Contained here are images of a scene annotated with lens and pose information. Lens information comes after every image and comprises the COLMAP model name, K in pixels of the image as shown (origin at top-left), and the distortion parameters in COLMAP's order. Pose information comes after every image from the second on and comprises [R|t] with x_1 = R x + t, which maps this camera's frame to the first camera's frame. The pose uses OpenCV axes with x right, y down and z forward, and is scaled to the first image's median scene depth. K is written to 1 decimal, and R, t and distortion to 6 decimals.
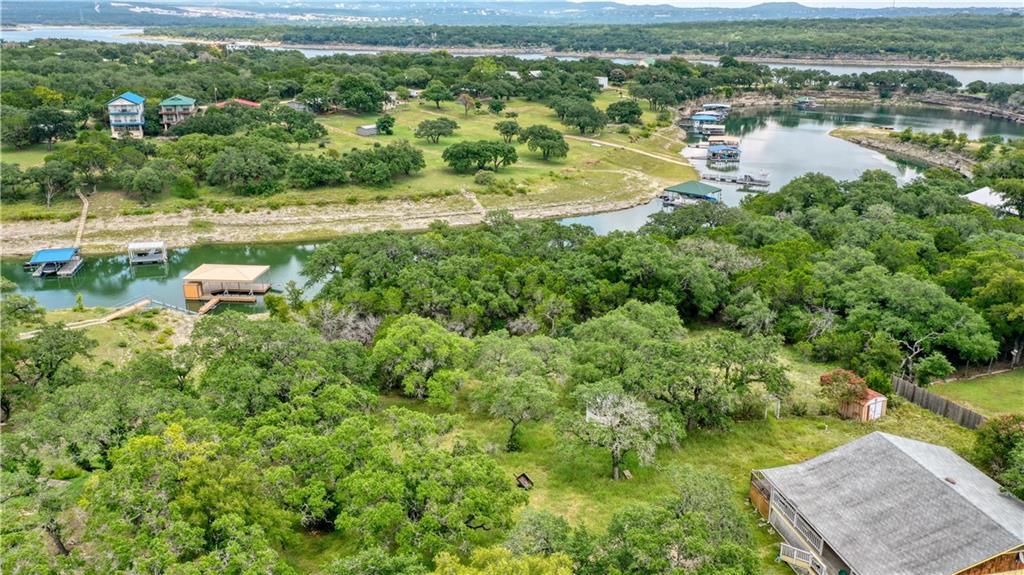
lens RADIAL K [[813.9, 0, 513.7], [0, 813.9, 280.3], [0, 0, 1]] dist [0.009360, 0.004712]
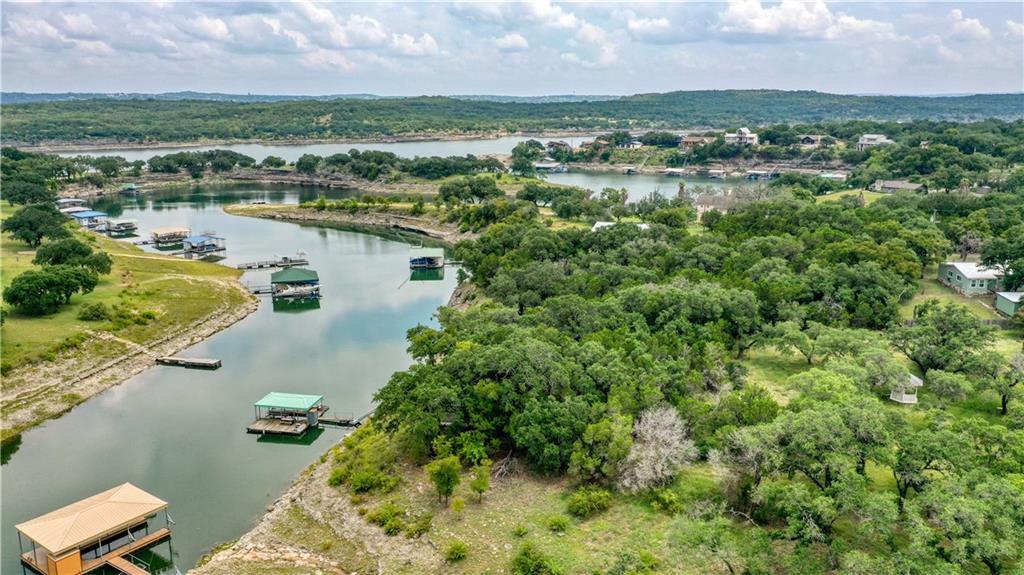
lens RADIAL K [[811.2, 0, 512.0], [0, 811.2, 287.5], [0, 0, 1]] dist [0.008434, 0.004681]
pose [[0.542261, -0.196297, 0.816958, -0.208777], [0.266718, 0.962251, 0.054171, -0.039846], [-0.796753, 0.188523, 0.574147, 0.116984]]
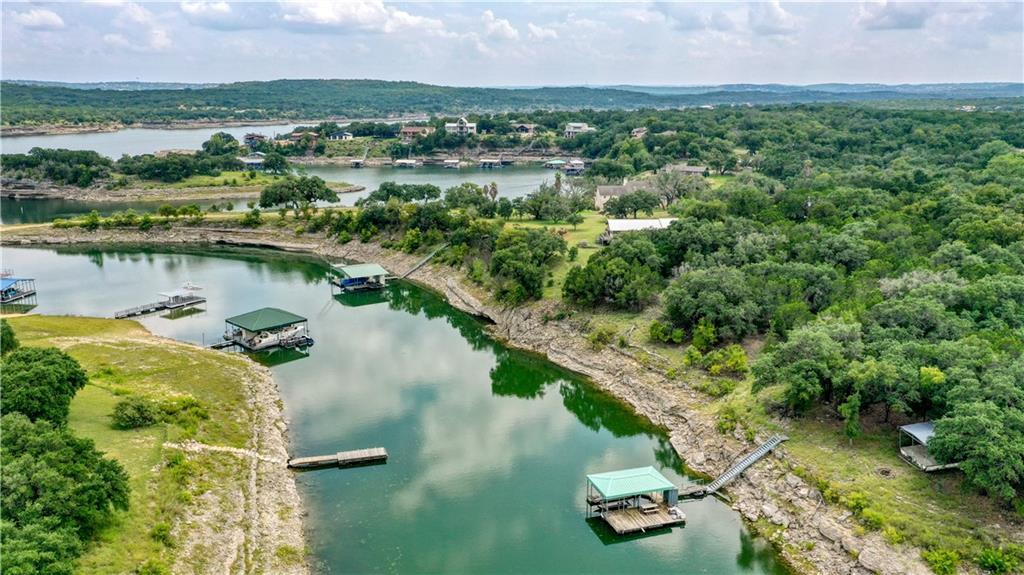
lens RADIAL K [[811.2, 0, 512.0], [0, 811.2, 287.5], [0, 0, 1]] dist [0.008434, 0.004681]
pose [[0.061187, -0.240872, 0.968626, -0.224661], [0.303898, 0.928866, 0.211788, -0.108611], [-0.950738, 0.281405, 0.130035, 0.331973]]
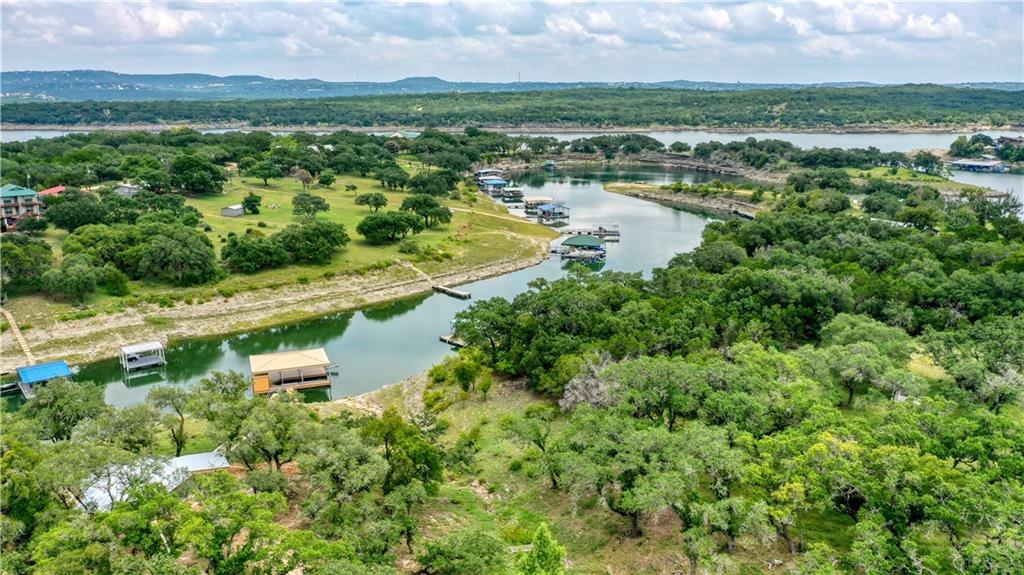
lens RADIAL K [[813.9, 0, 513.7], [0, 813.9, 280.3], [0, 0, 1]] dist [0.009360, 0.004712]
pose [[0.912366, -0.099306, 0.397148, -0.154761], [0.132226, 0.989619, -0.056310, -0.004311], [-0.387433, 0.103889, 0.916025, 0.007026]]
